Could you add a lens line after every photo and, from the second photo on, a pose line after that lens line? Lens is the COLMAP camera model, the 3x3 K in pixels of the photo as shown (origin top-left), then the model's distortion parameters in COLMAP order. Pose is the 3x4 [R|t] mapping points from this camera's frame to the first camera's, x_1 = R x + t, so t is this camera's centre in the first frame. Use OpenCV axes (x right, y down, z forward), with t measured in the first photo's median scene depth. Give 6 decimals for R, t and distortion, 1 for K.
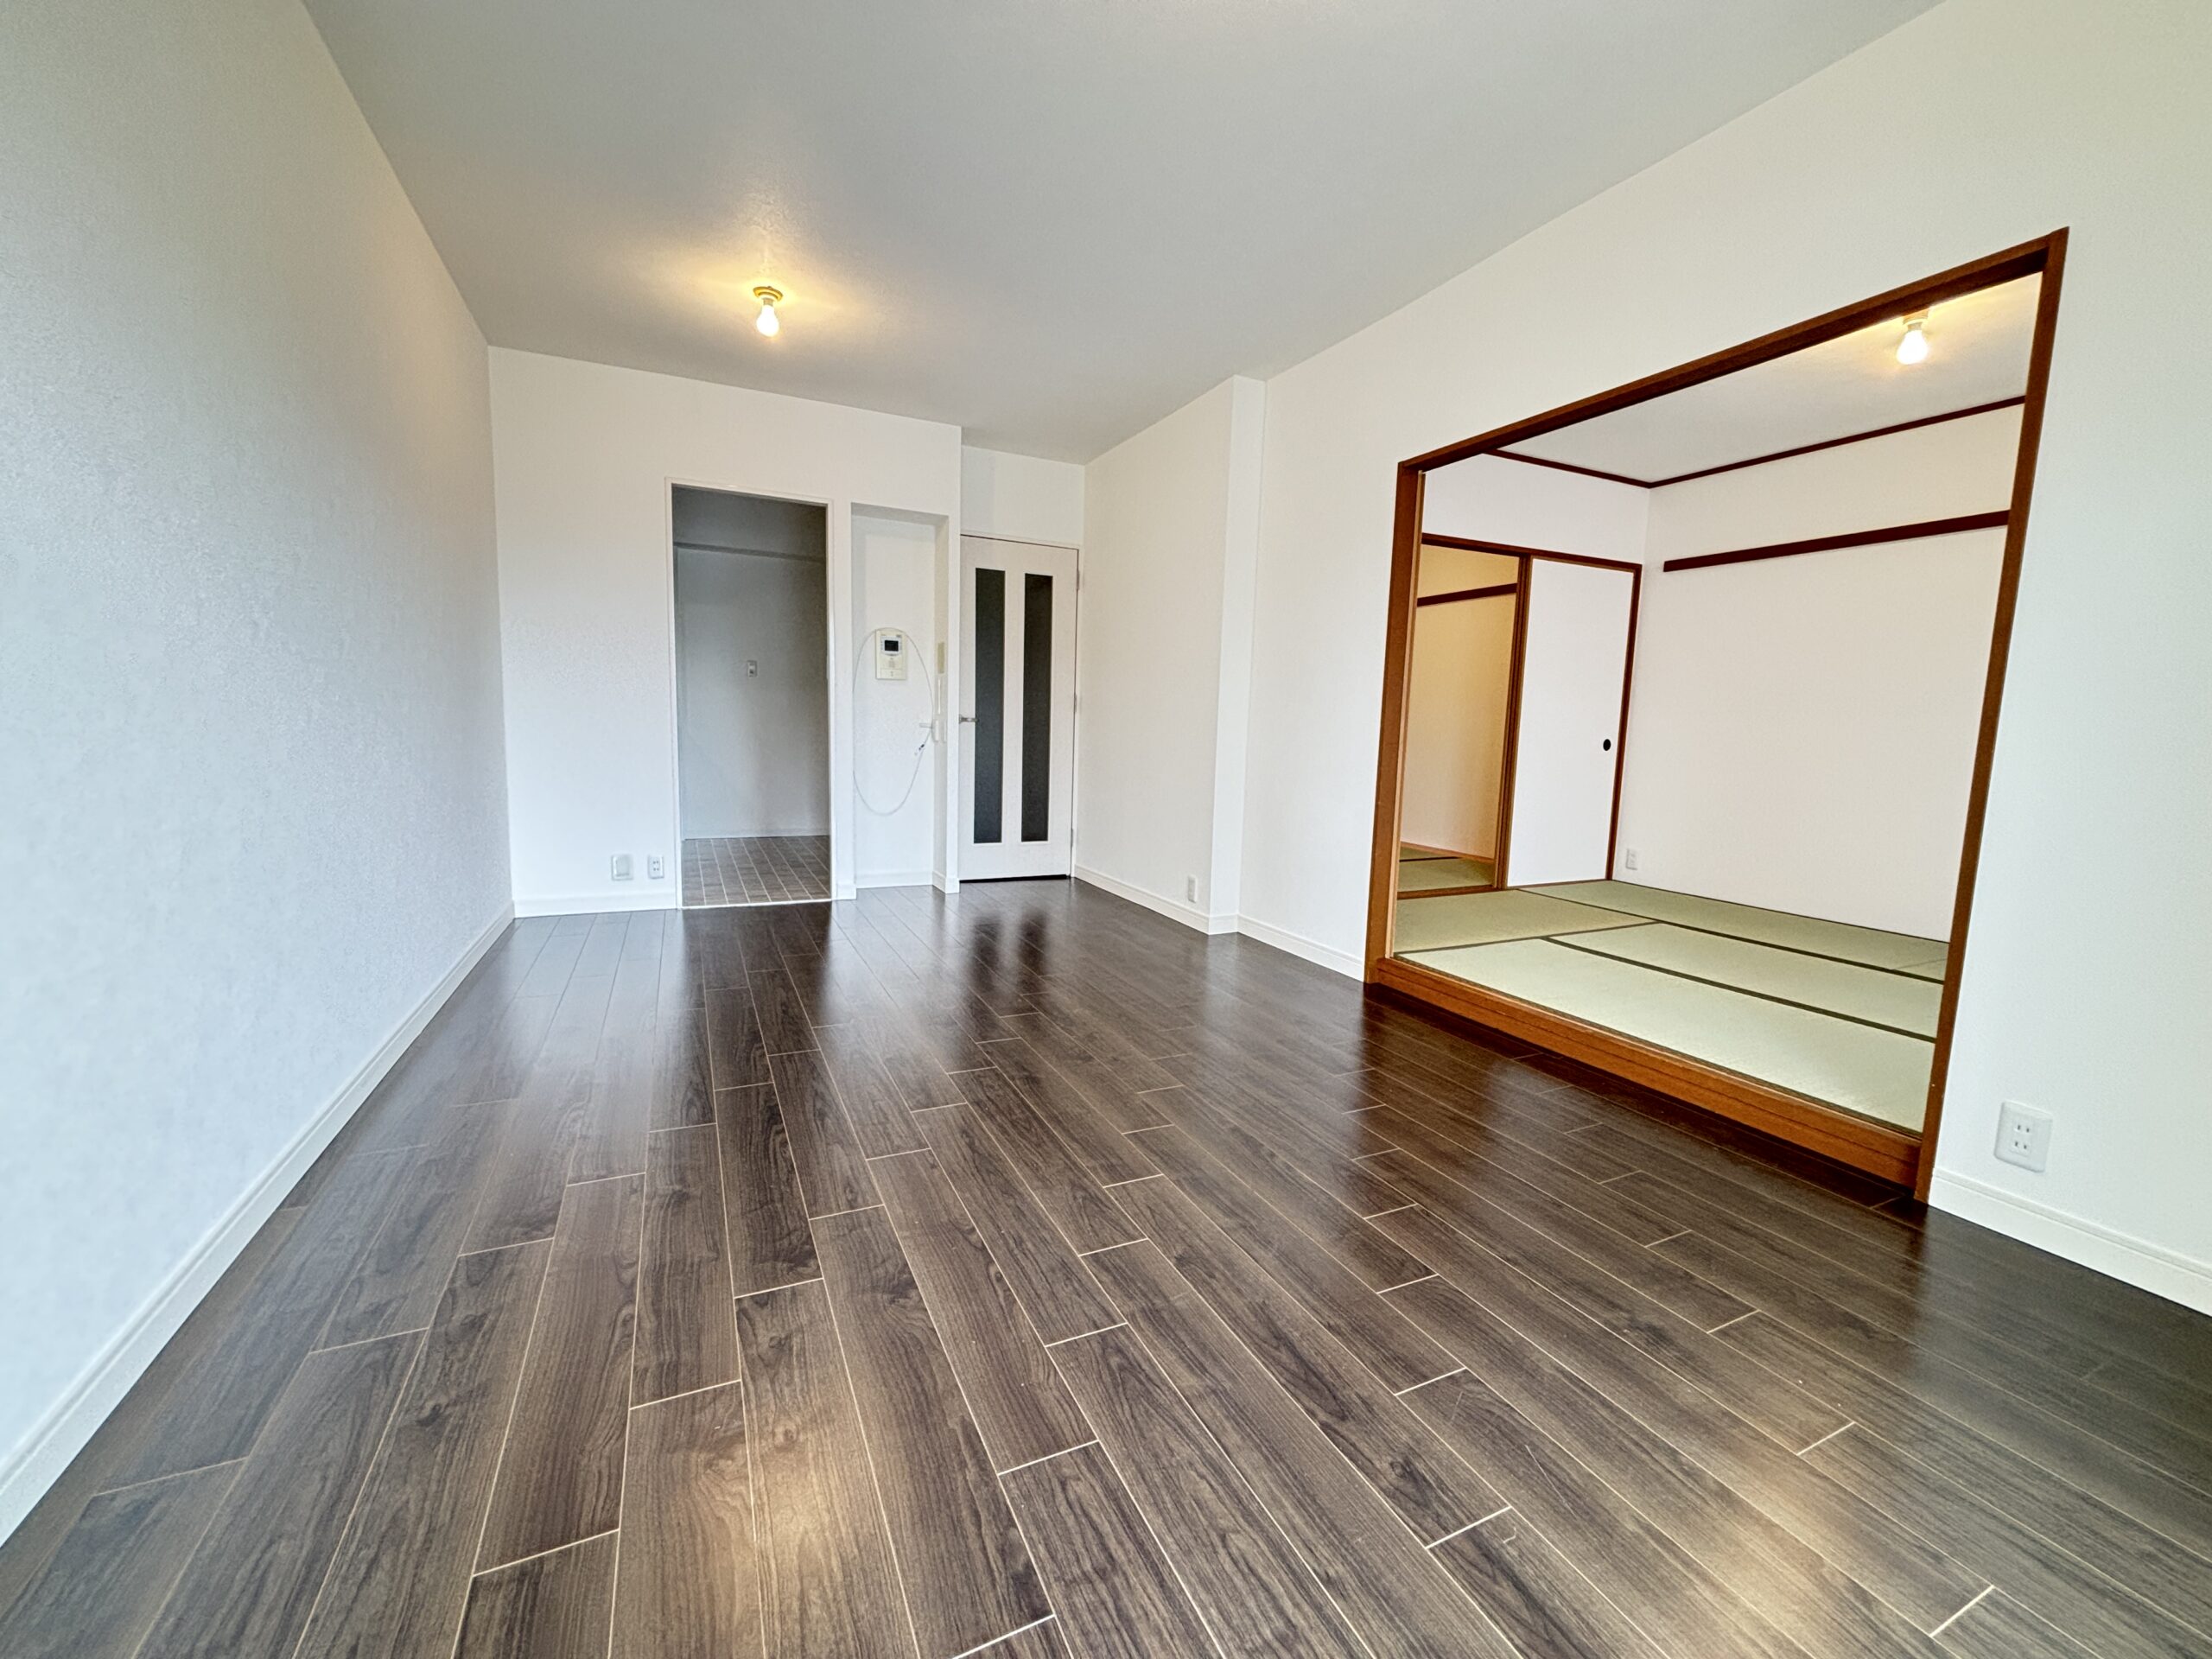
lens RADIAL K [[895.2, 0, 1106.2], [0, 895.2, 825.9], [0, 0, 1]] dist [-0.001110, 0.000427]
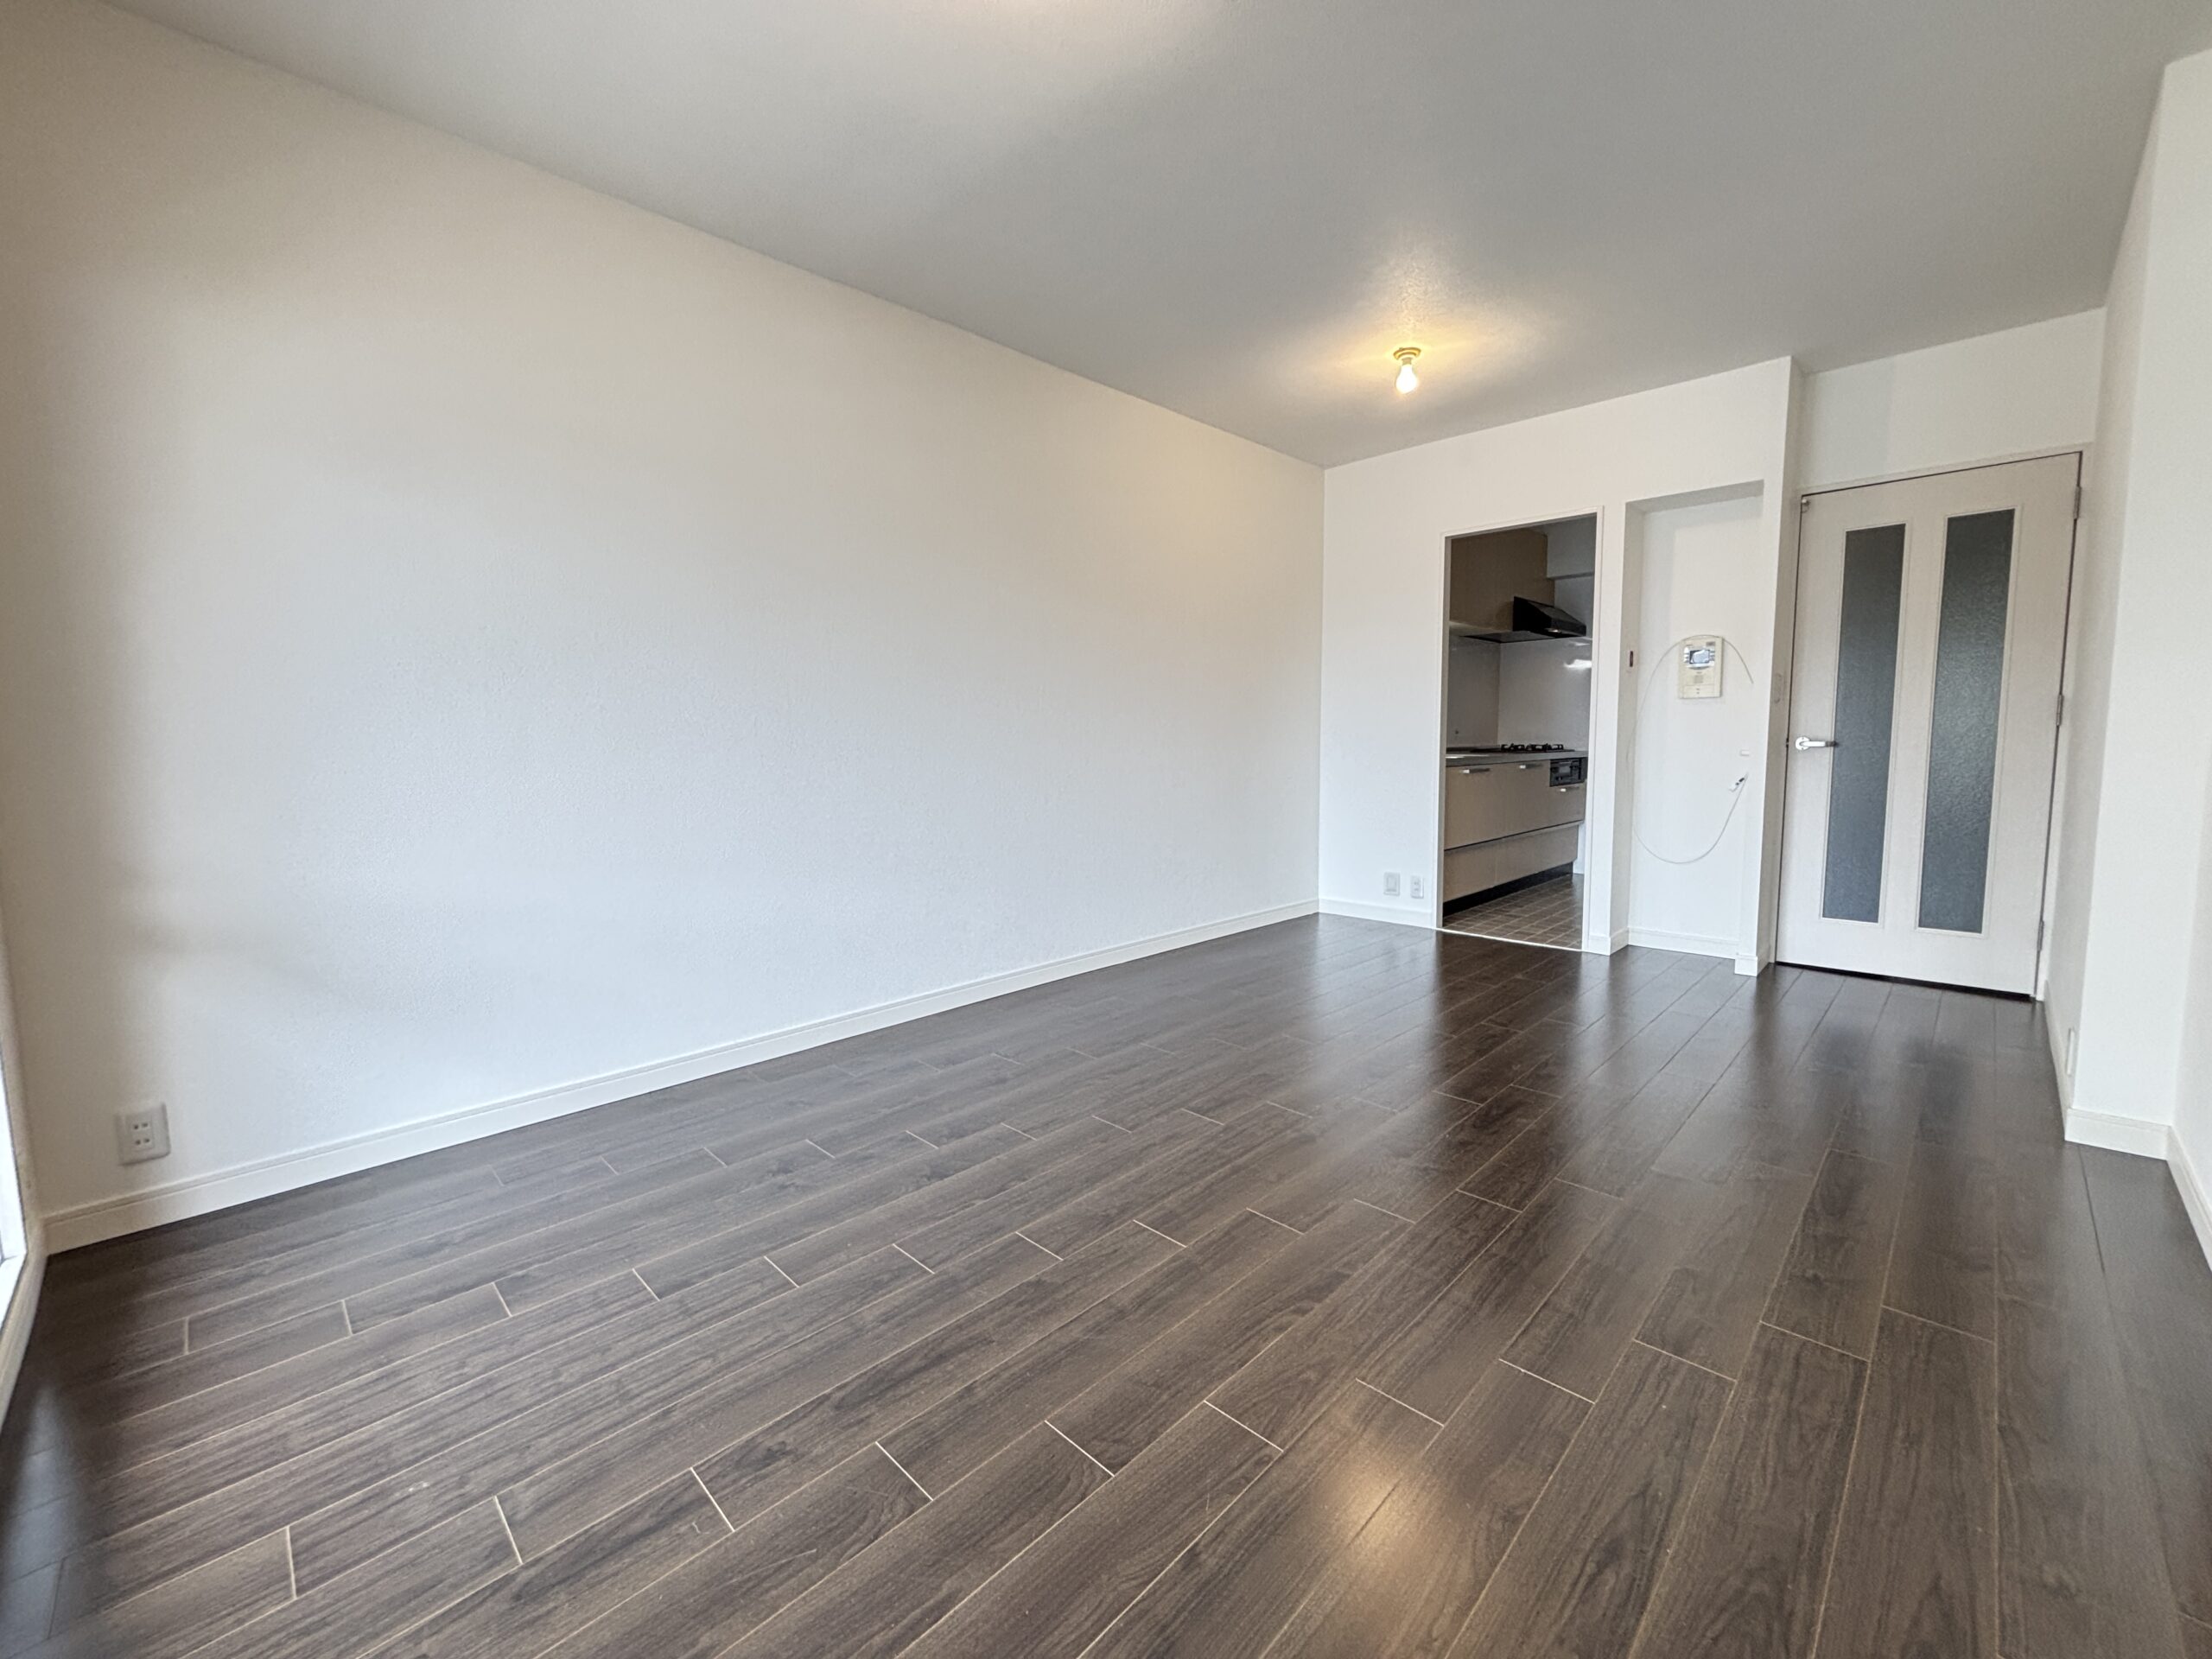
lens RADIAL K [[895.2, 0, 1099.2], [0, 895.2, 814.7], [0, 0, 1]] dist [-0.001110, 0.000427]
pose [[0.336629, 0.045908, -0.940518, 0.917387], [-0.088317, 0.995947, 0.017004, -0.063542], [0.937487, 0.077340, 0.339319, 0.595160]]
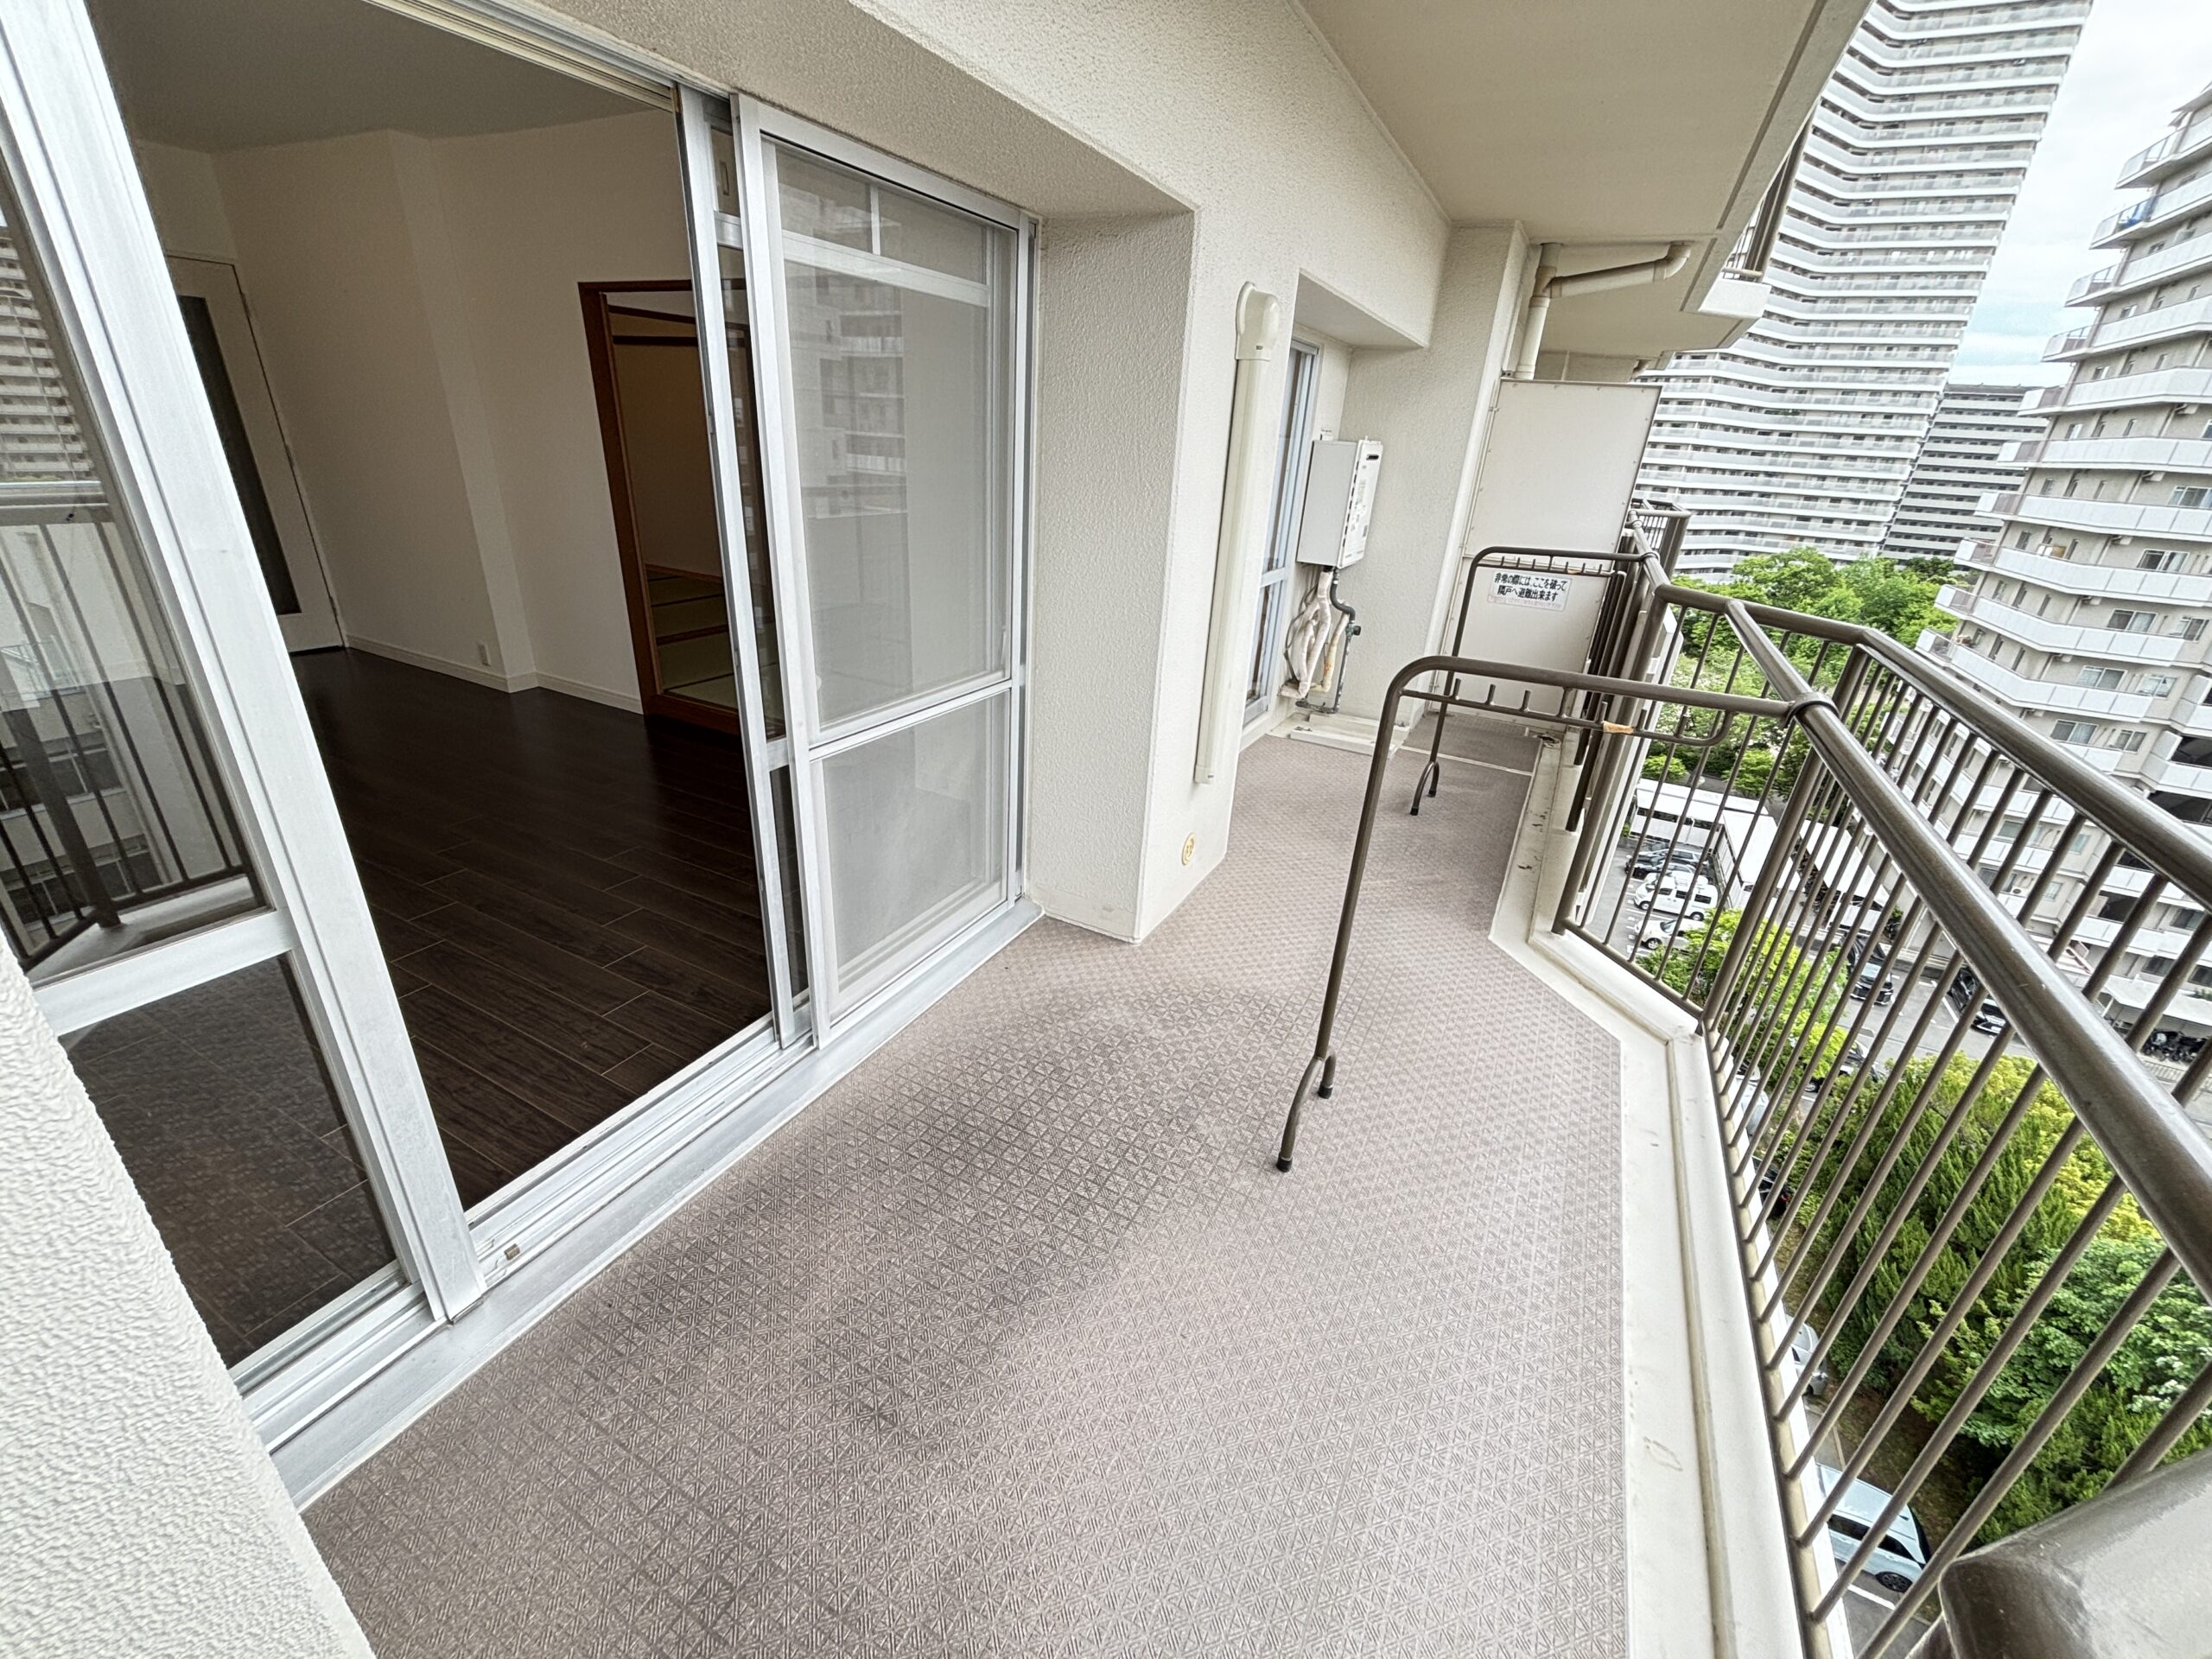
lens RADIAL K [[895.2, 0, 1111.2], [0, 895.2, 824.9], [0, 0, 1]] dist [-0.001110, 0.000427]
pose [[0.797916, -0.231826, 0.556405, 0.116293], [0.036498, 0.939970, 0.339299, -0.189972], [-0.601662, -0.250425, 0.758479, -0.913370]]
